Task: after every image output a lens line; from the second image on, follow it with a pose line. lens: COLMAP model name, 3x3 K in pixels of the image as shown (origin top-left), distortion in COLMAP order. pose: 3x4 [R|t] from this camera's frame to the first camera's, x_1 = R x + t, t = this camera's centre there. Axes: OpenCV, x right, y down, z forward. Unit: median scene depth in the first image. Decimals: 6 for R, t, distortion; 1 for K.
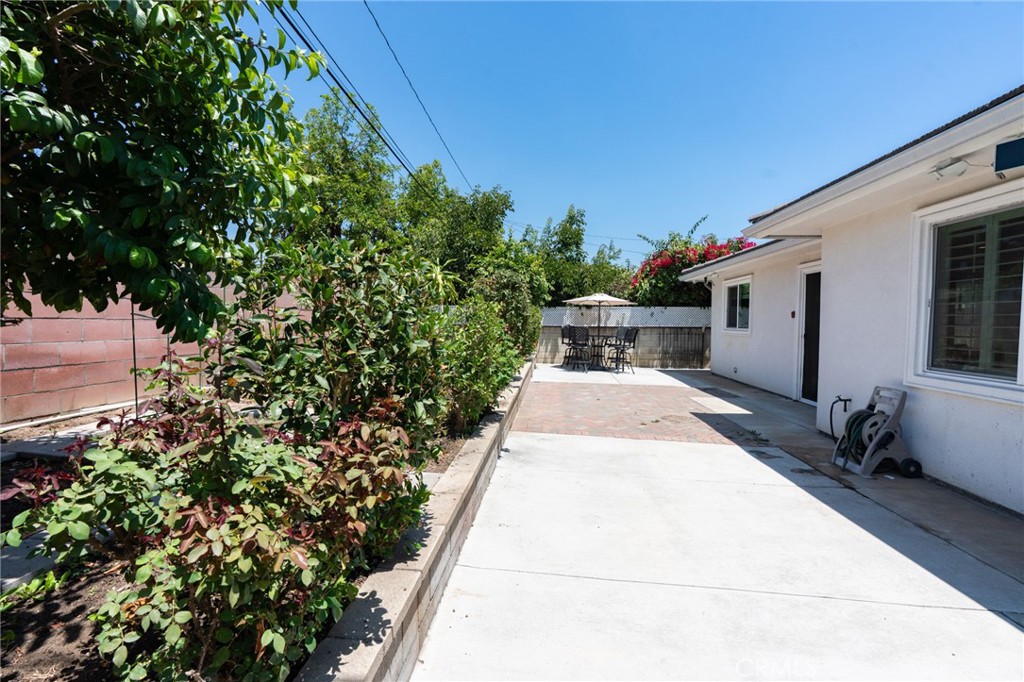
lens RADIAL K [[455.3, 0, 509.0], [0, 455.3, 340.7], [0, 0, 1]] dist [-0.021252, 0.007749]
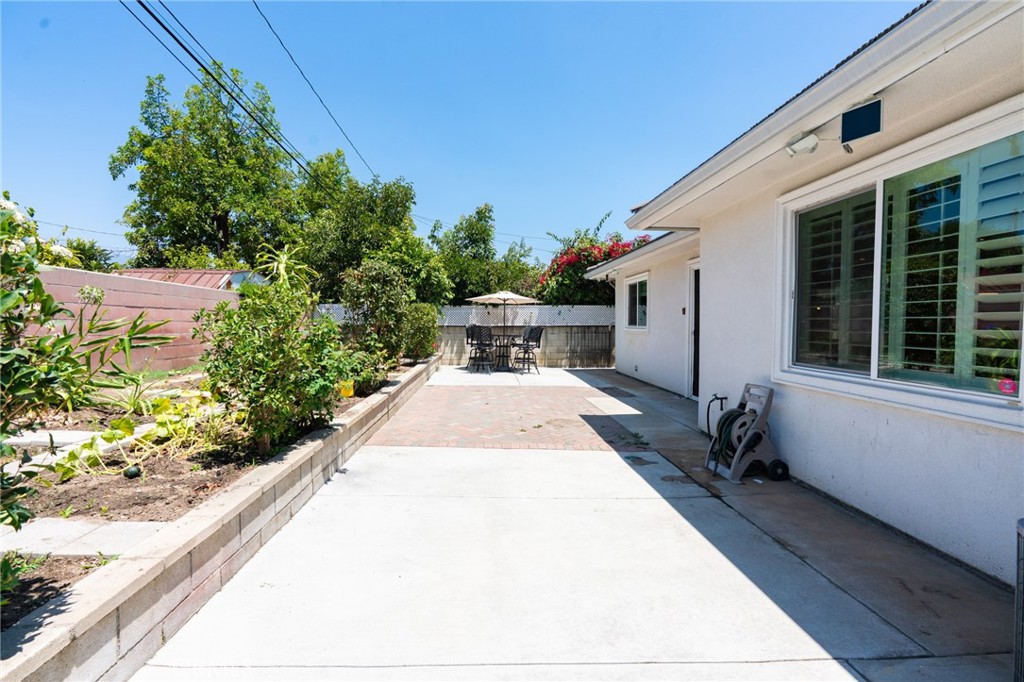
lens RADIAL K [[455.3, 0, 509.0], [0, 455.3, 340.7], [0, 0, 1]] dist [-0.021252, 0.007749]
pose [[0.988940, -0.012848, 0.147756, 0.116554], [0.013273, 0.999910, -0.001890, 0.004109], [-0.147719, 0.003830, 0.989022, 0.085616]]
